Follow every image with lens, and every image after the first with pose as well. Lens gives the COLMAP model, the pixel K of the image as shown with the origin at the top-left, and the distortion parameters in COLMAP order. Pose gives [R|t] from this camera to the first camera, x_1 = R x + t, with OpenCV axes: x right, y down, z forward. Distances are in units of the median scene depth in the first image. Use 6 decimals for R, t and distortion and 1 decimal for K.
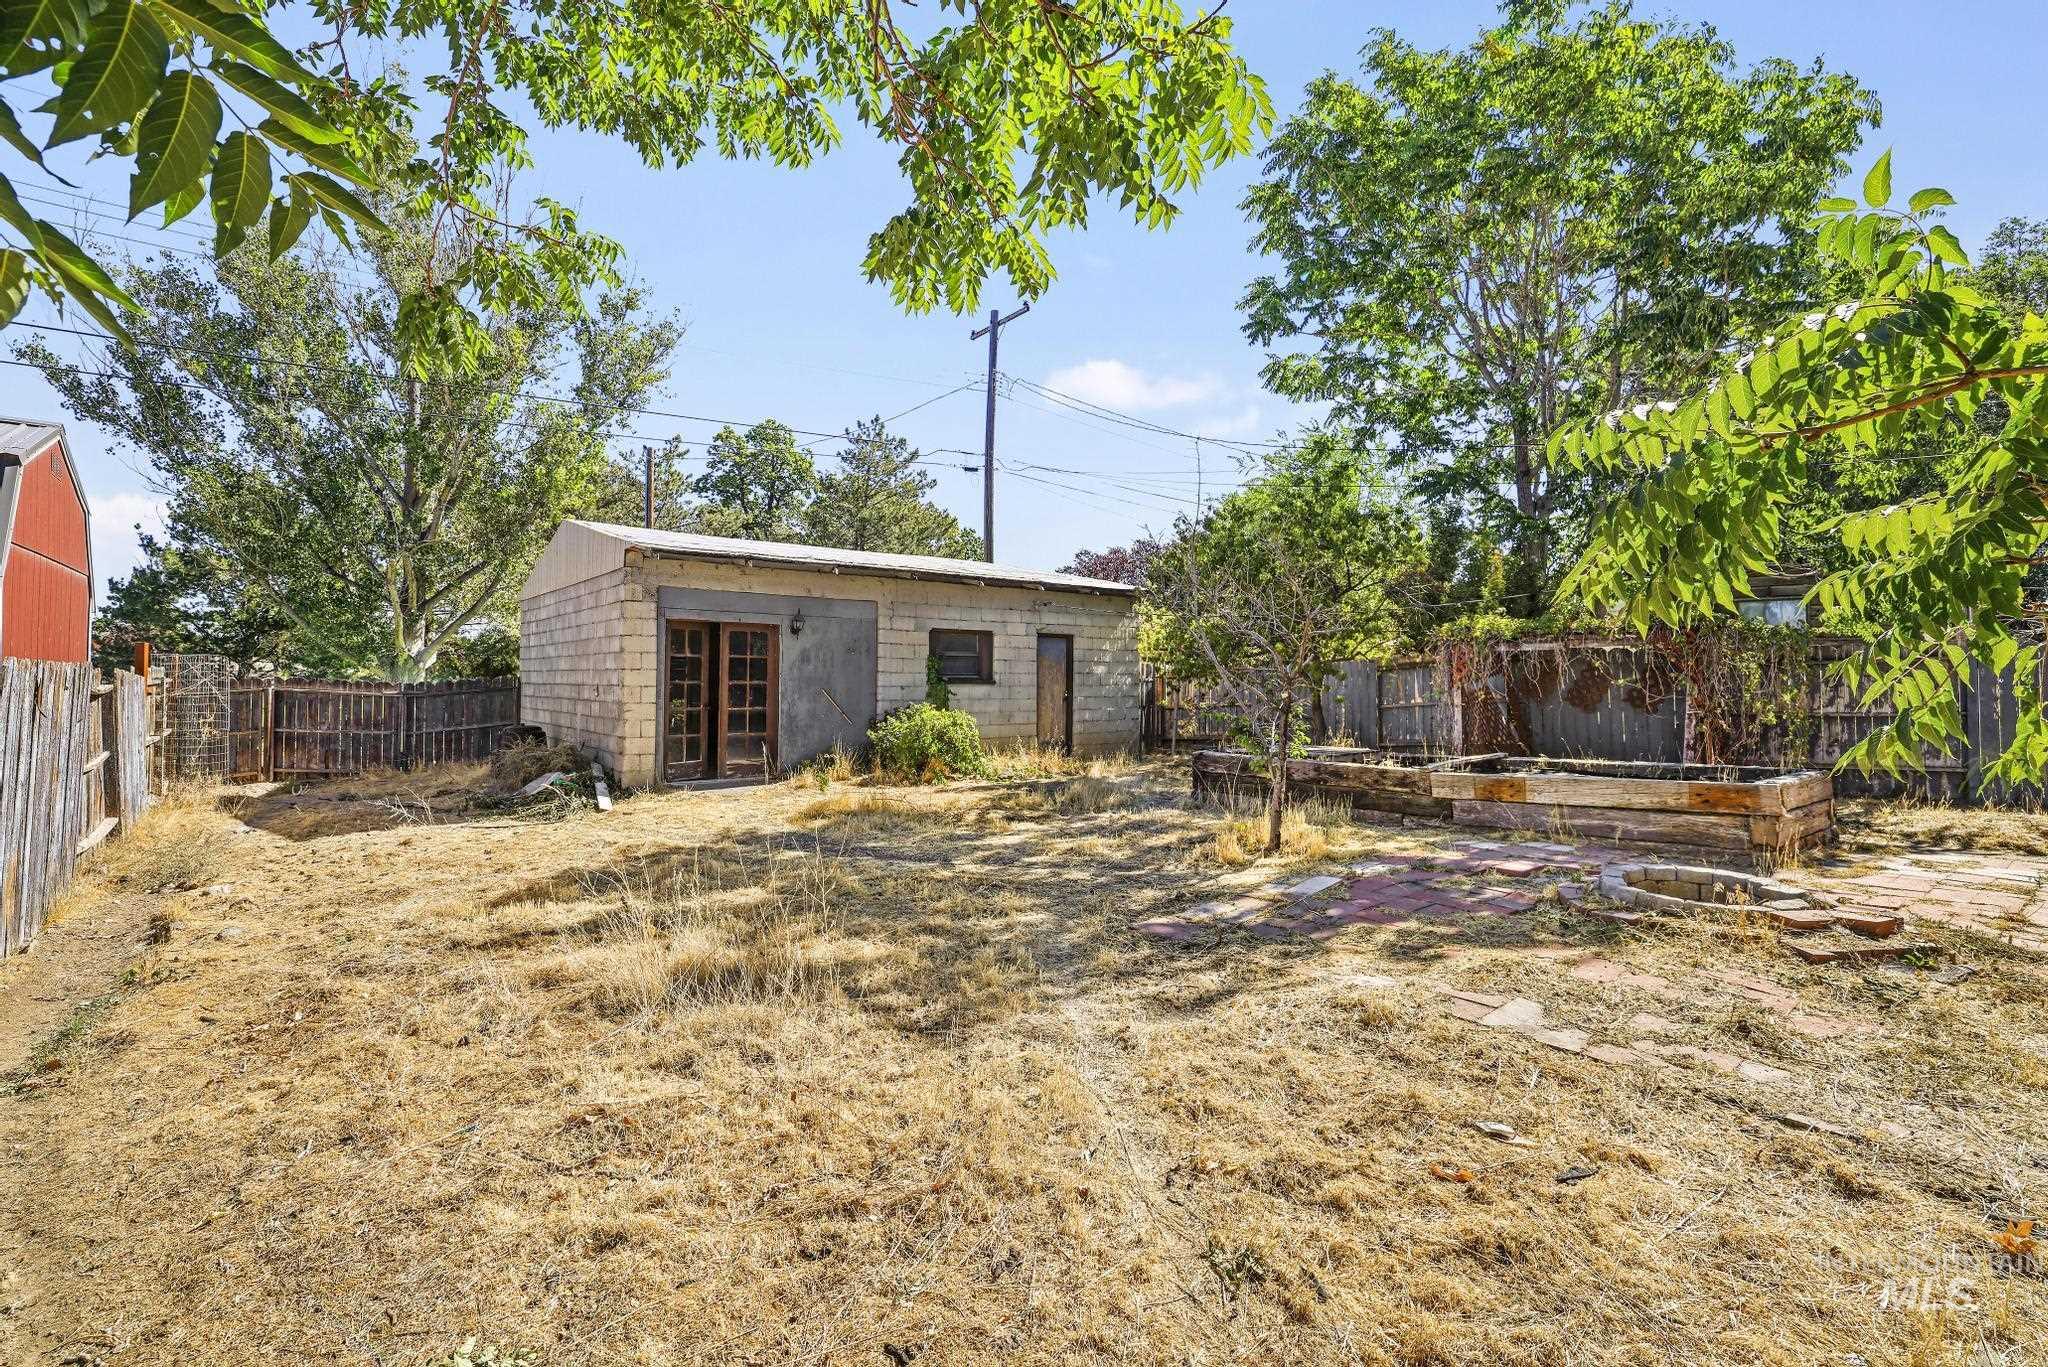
lens RADIAL K [[867.9, 0, 988.4], [0, 867.9, 684.6], [0, 0, 1]] dist [-0.001690, 0.000021]
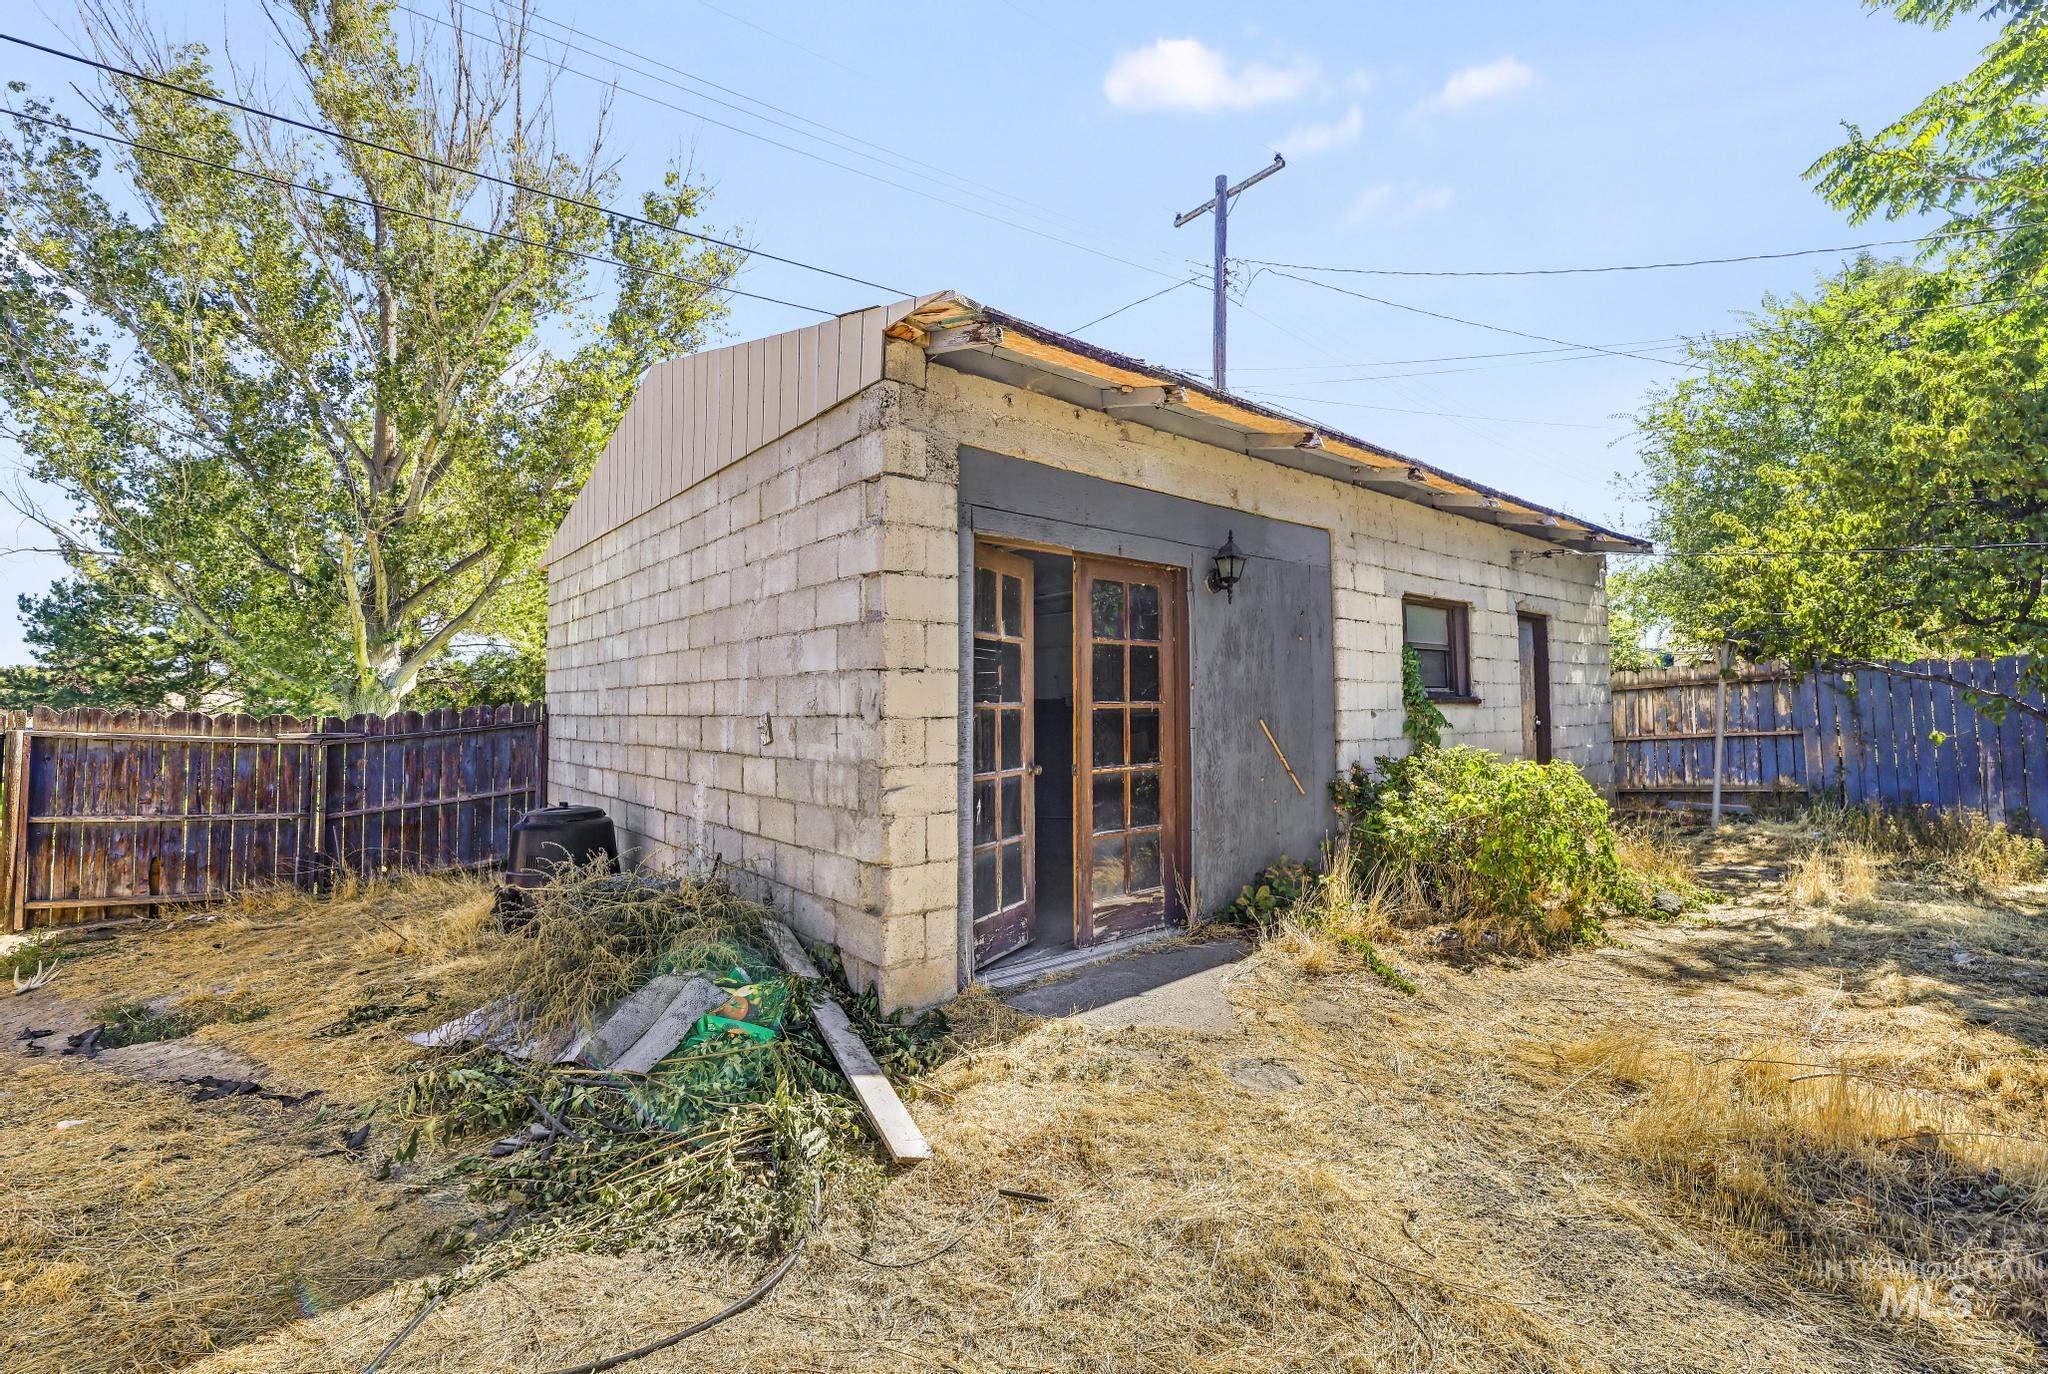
lens RADIAL K [[888.4, 0, 1019.0], [0, 888.4, 677.1], [0, 0, 1]] dist [-0.025154, 0.013219]
pose [[0.999719, -0.012426, 0.020184, -0.274252], [0.013193, 0.999179, -0.038318, -0.000213], [-0.019691, 0.038573, 0.999062, 0.473468]]
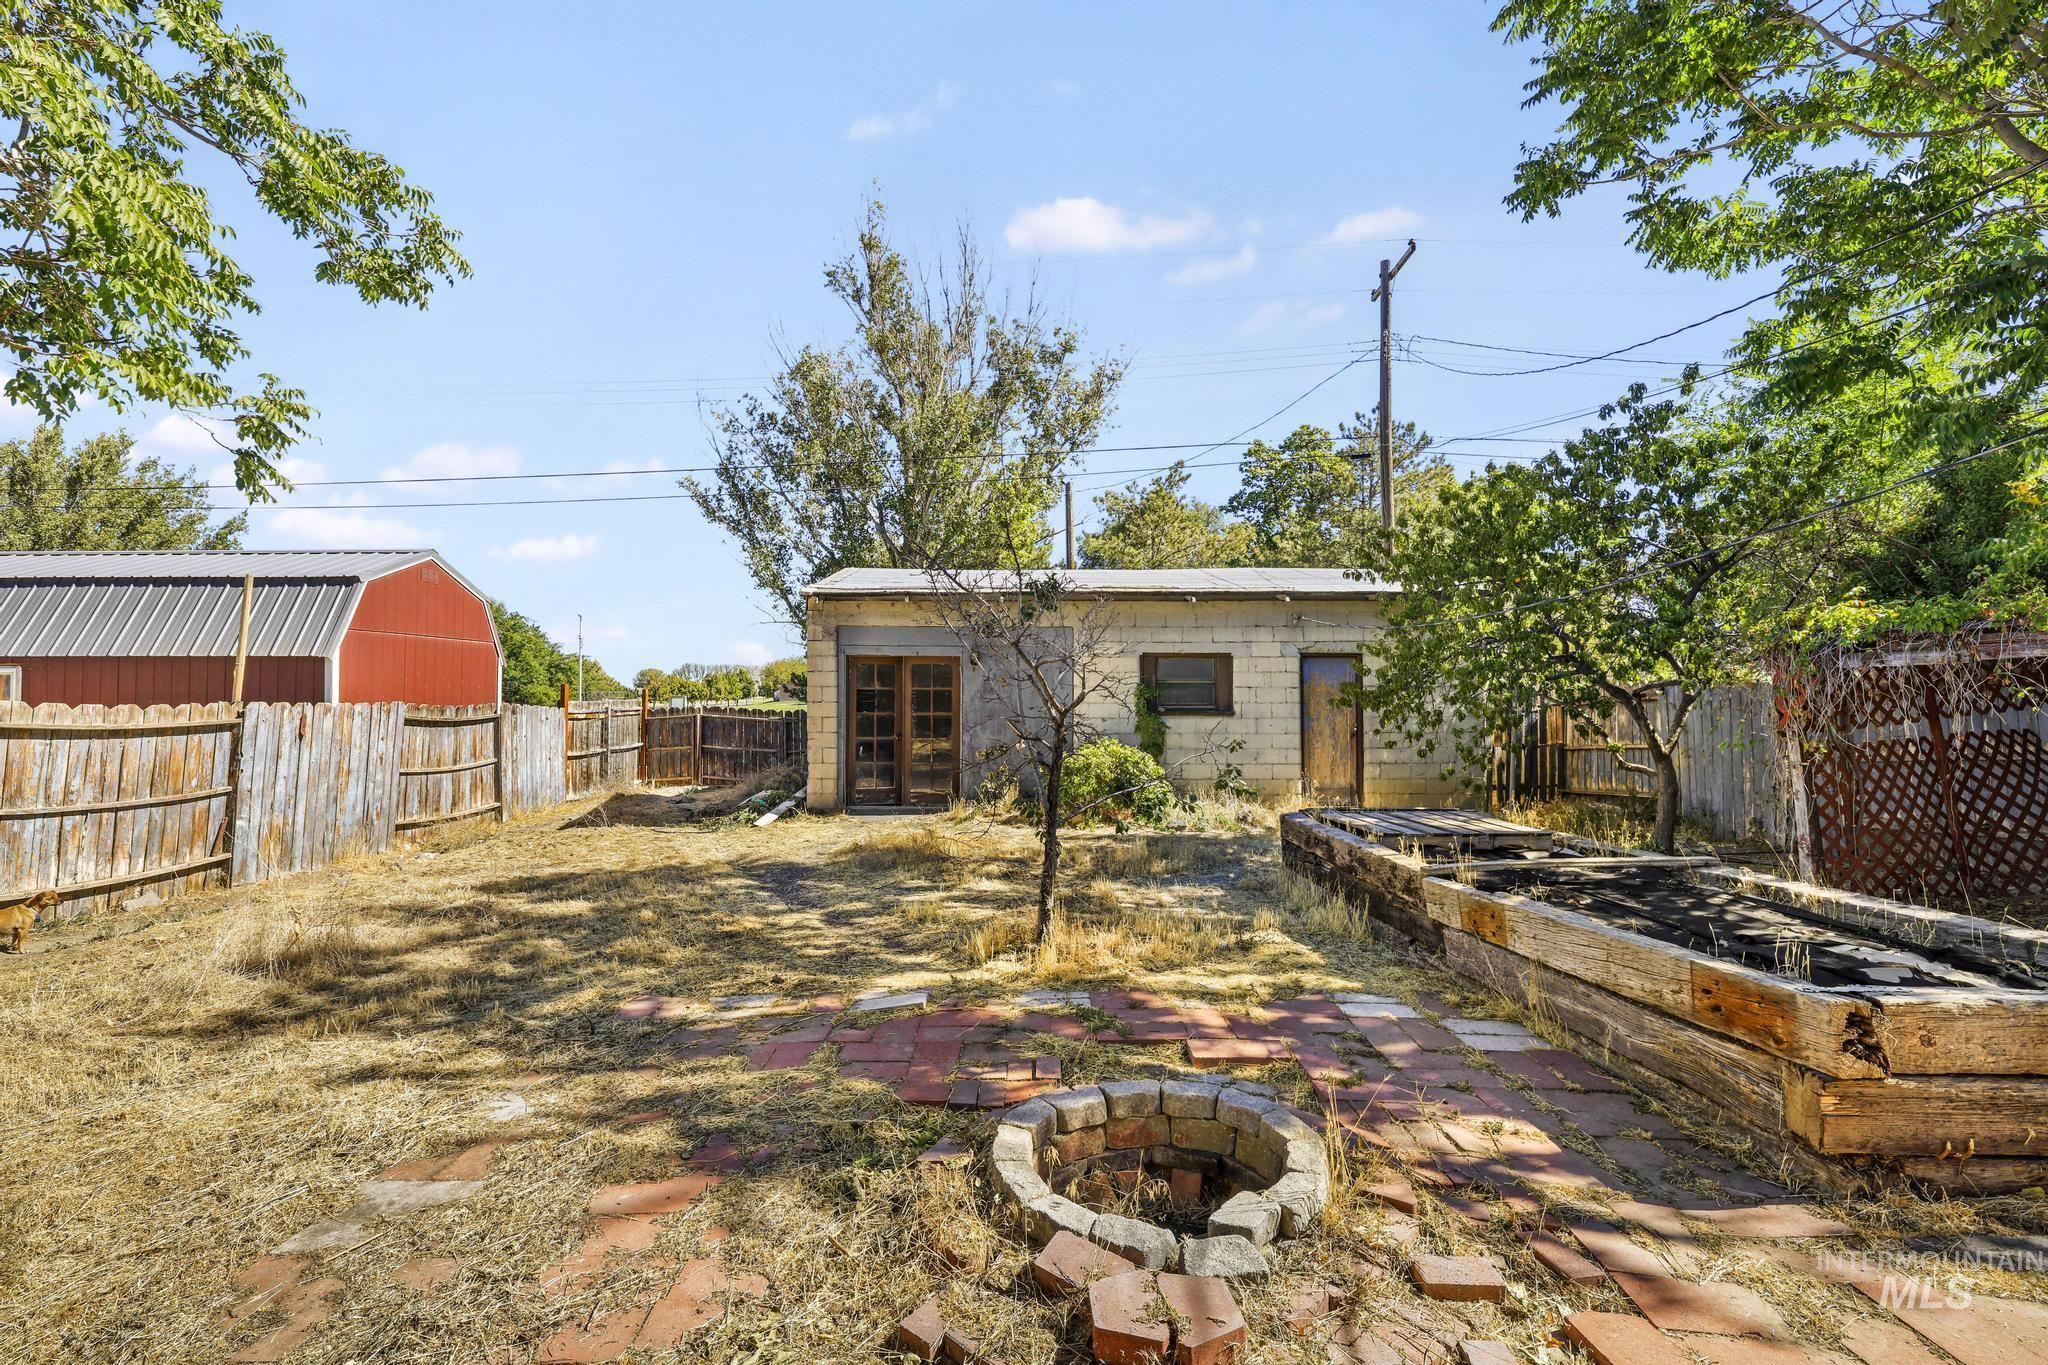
lens RADIAL K [[886.6, 0, 1017.0], [0, 886.6, 718.3], [0, 0, 1]] dist [-0.022389, 0.000791]
pose [[0.807018, 0.012543, -0.590393, 0.347589], [-0.002835, 0.999845, 0.017366, -0.012543], [0.590520, -0.012341, 0.806929, 0.173658]]
